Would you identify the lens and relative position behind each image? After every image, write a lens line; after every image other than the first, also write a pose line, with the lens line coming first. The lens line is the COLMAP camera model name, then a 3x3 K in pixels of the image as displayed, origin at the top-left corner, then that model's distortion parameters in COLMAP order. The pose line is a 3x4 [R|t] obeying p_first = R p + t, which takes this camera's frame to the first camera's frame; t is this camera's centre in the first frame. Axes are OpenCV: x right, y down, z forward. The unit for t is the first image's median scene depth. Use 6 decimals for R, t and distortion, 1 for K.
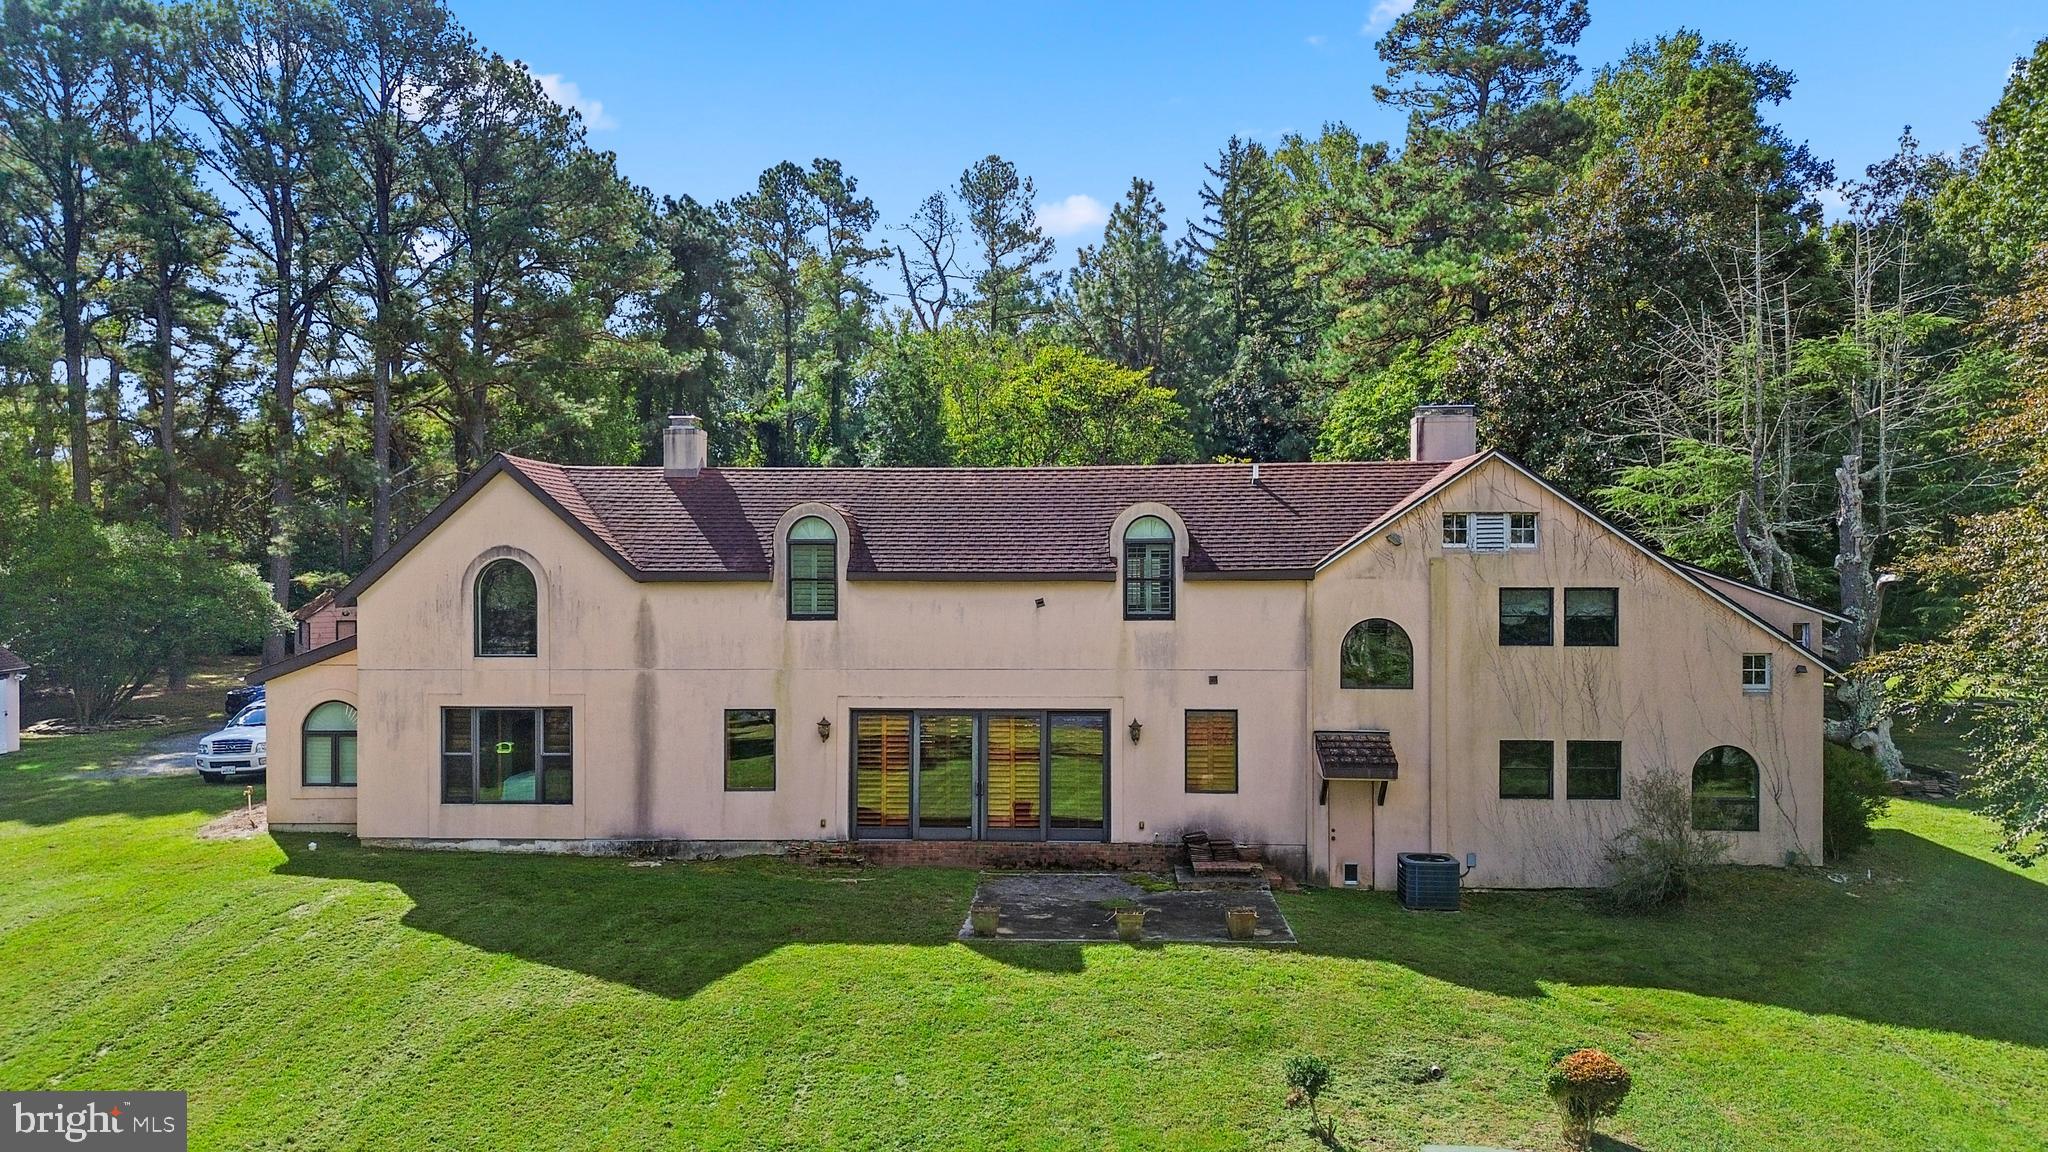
lens RADIAL K [[1463.1, 0, 1024.0], [0, 1463.1, 576.0], [0, 0, 1]] dist [0.085396, -0.081358]
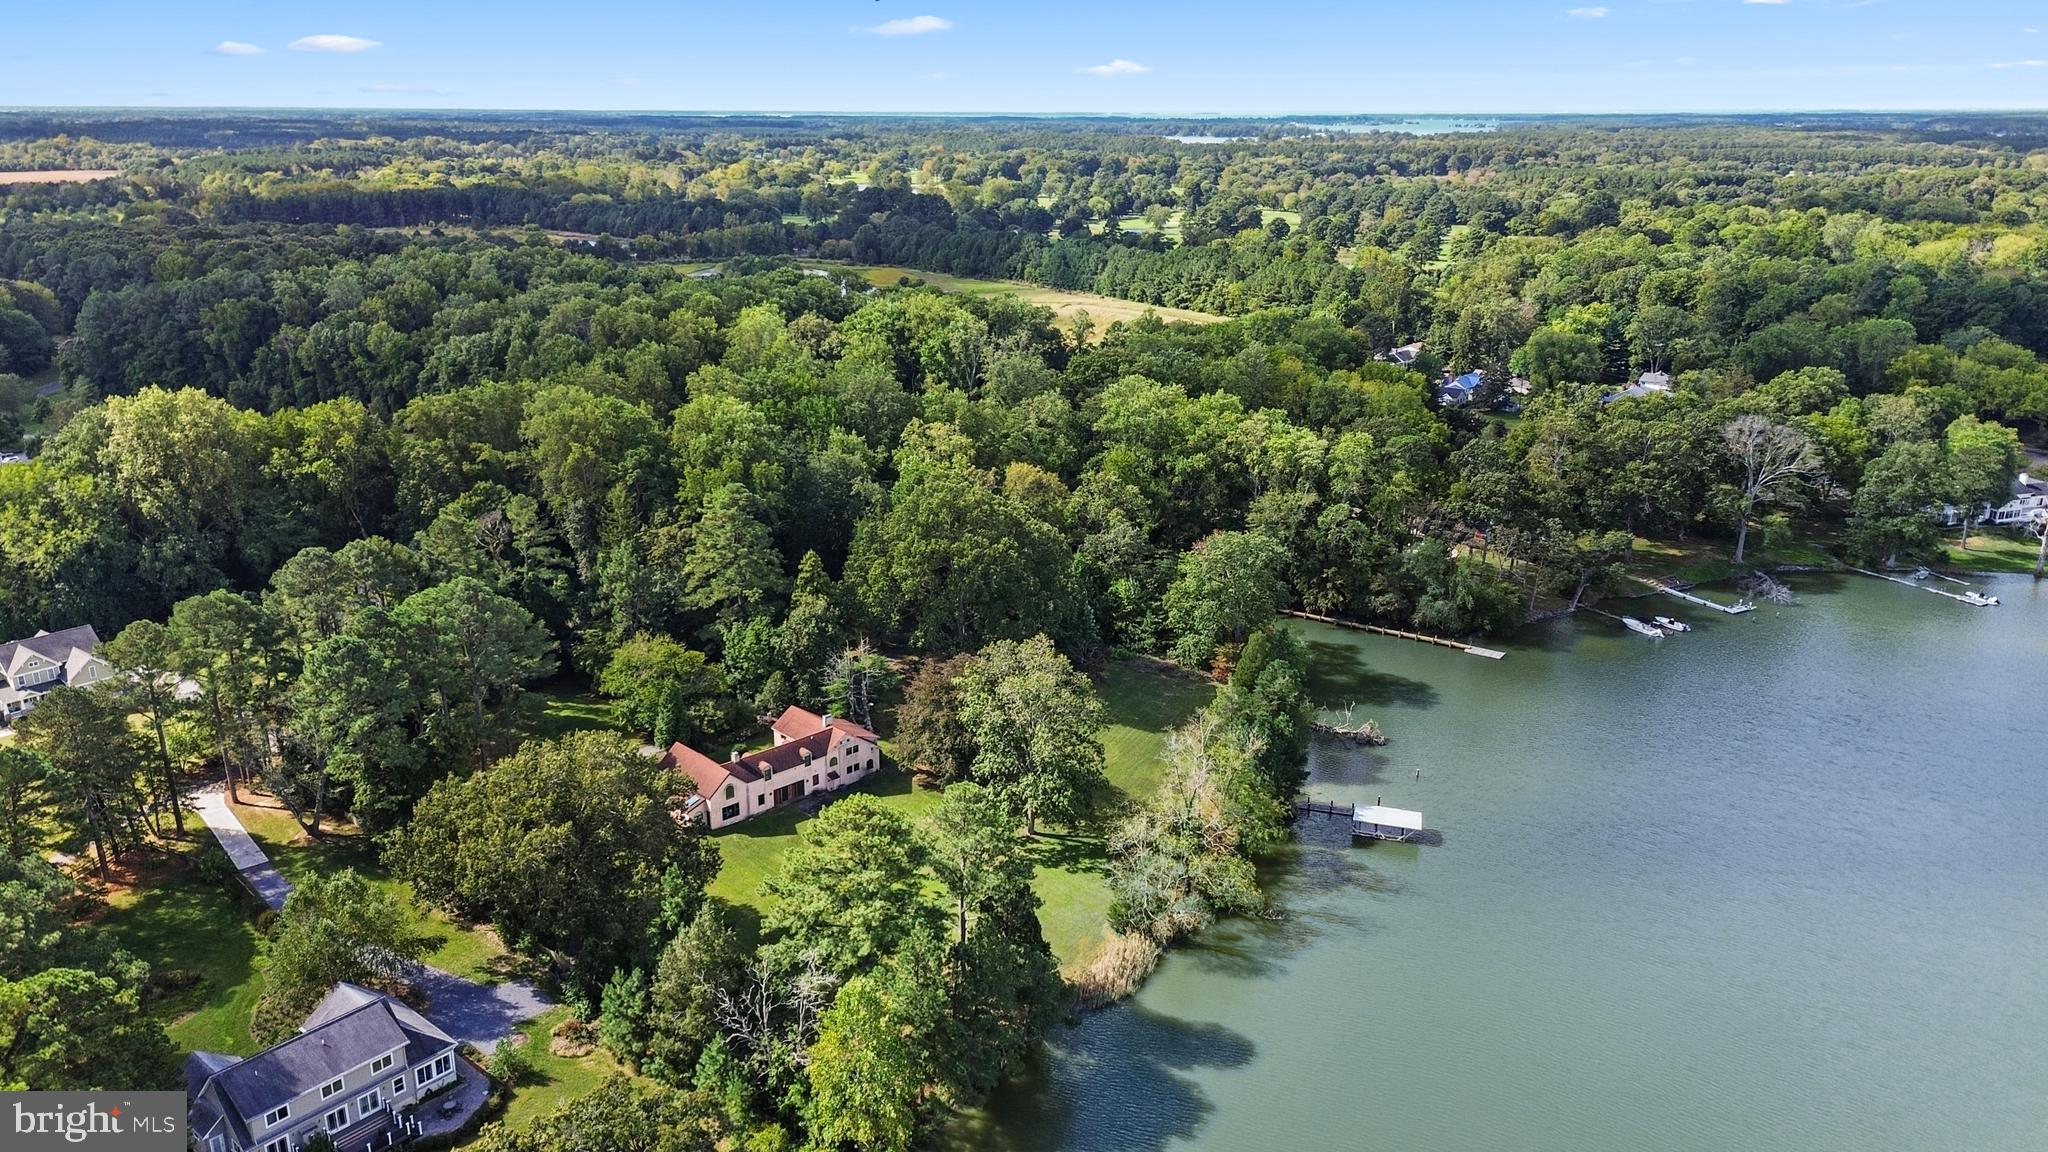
lens RADIAL K [[1463.1, 0, 1024.0], [0, 1463.1, 576.0], [0, 0, 1]] dist [0.085396, -0.081358]
pose [[0.699876, -0.218860, 0.679907, -3.864282], [0.001611, 0.952380, 0.304910, -3.051978], [-0.714262, -0.212303, 0.666901, -4.378104]]
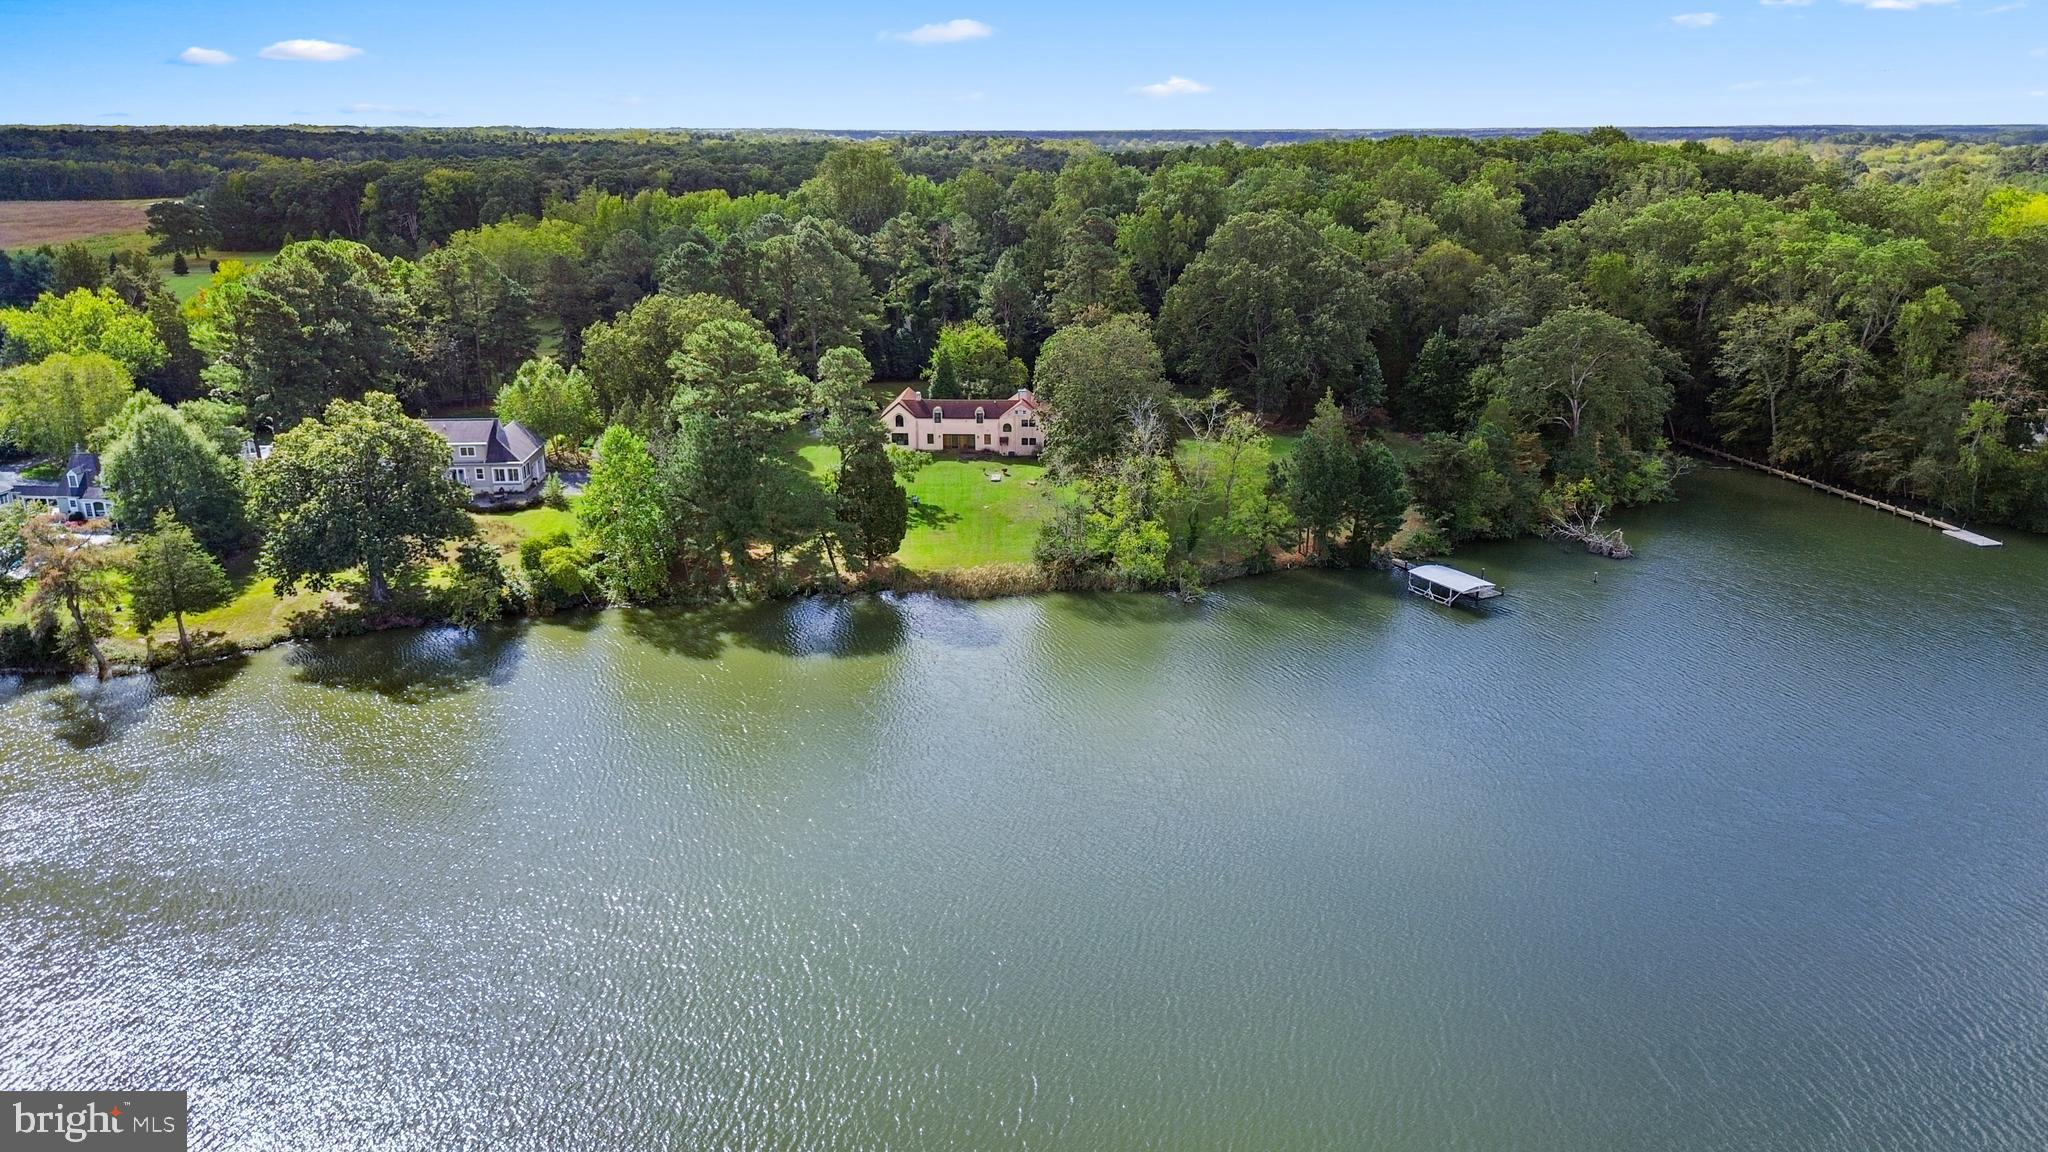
lens RADIAL K [[1463.1, 0, 1024.0], [0, 1463.1, 576.0], [0, 0, 1]] dist [0.085396, -0.081358]
pose [[0.999997, -0.002307, 0.000454, 0.318105], [0.002078, 0.957501, 0.288421, -1.466657], [-0.001100, -0.288419, 0.957504, -6.857692]]
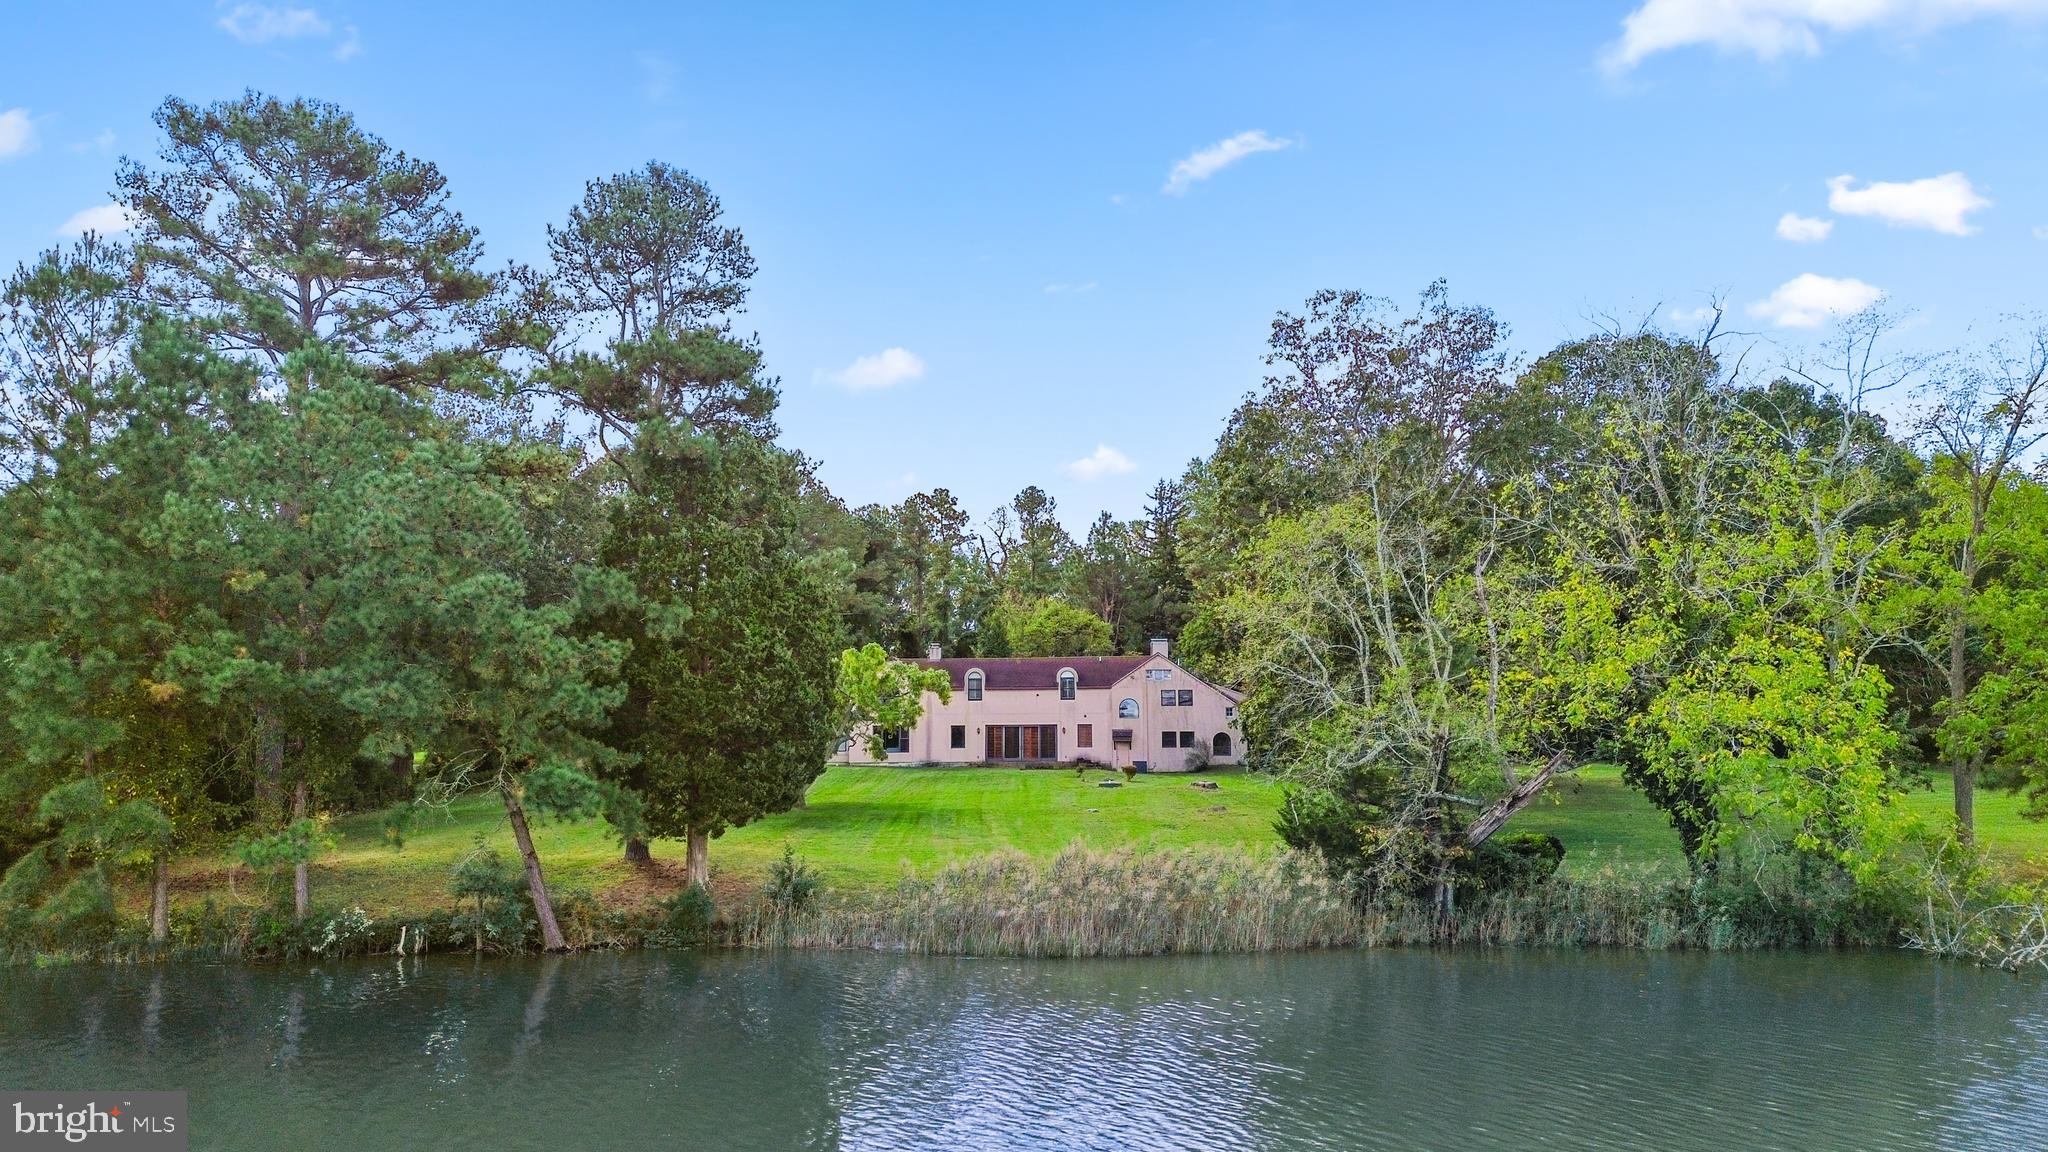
lens RADIAL K [[1483.7, 0, 1024.0], [0, 1483.7, 576.0], [0, 0, 1]] dist [0.093210, 0.000112]
pose [[0.999313, -0.009896, -0.035705, 0.109970], [0.005326, 0.992031, -0.125880, 0.185405], [0.036667, 0.125603, 0.991403, -2.663472]]
